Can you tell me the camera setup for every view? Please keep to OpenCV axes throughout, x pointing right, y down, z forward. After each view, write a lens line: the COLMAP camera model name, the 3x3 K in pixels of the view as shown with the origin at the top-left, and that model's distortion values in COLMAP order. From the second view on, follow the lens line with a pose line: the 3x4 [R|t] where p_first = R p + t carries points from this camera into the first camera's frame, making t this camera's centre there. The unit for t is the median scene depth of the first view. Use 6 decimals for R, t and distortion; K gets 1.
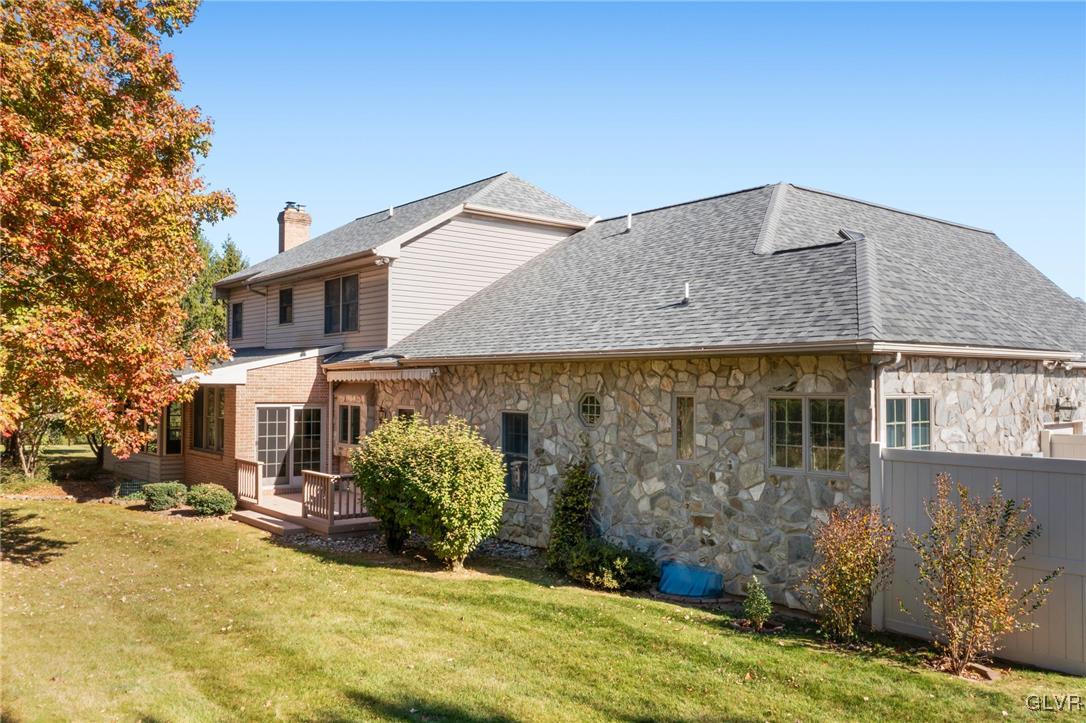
lens RADIAL K [[885.5, 0, 554.5], [0, 885.5, 345.9], [0, 0, 1]] dist [-0.011704, 0.006230]
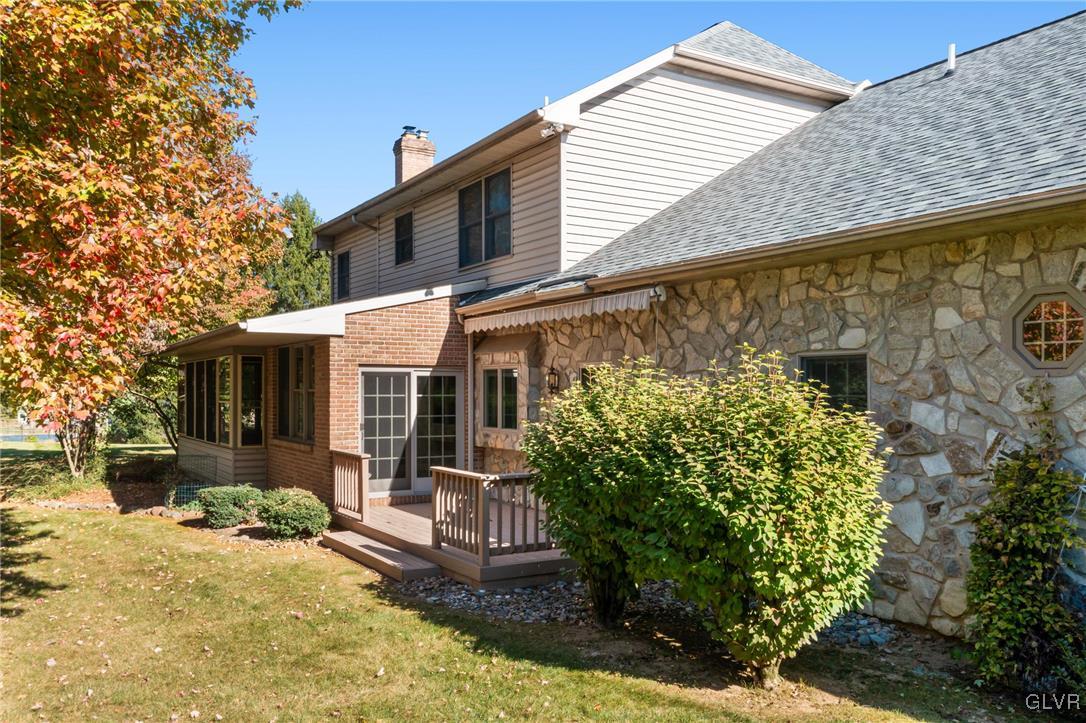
lens RADIAL K [[885.5, 0, 554.5], [0, 885.5, 345.9], [0, 0, 1]] dist [-0.011704, 0.006230]
pose [[0.991275, -0.014242, -0.131041, -0.115754], [0.013559, 0.999889, -0.006105, 0.059848], [0.131113, 0.004275, 0.991358, 0.392843]]
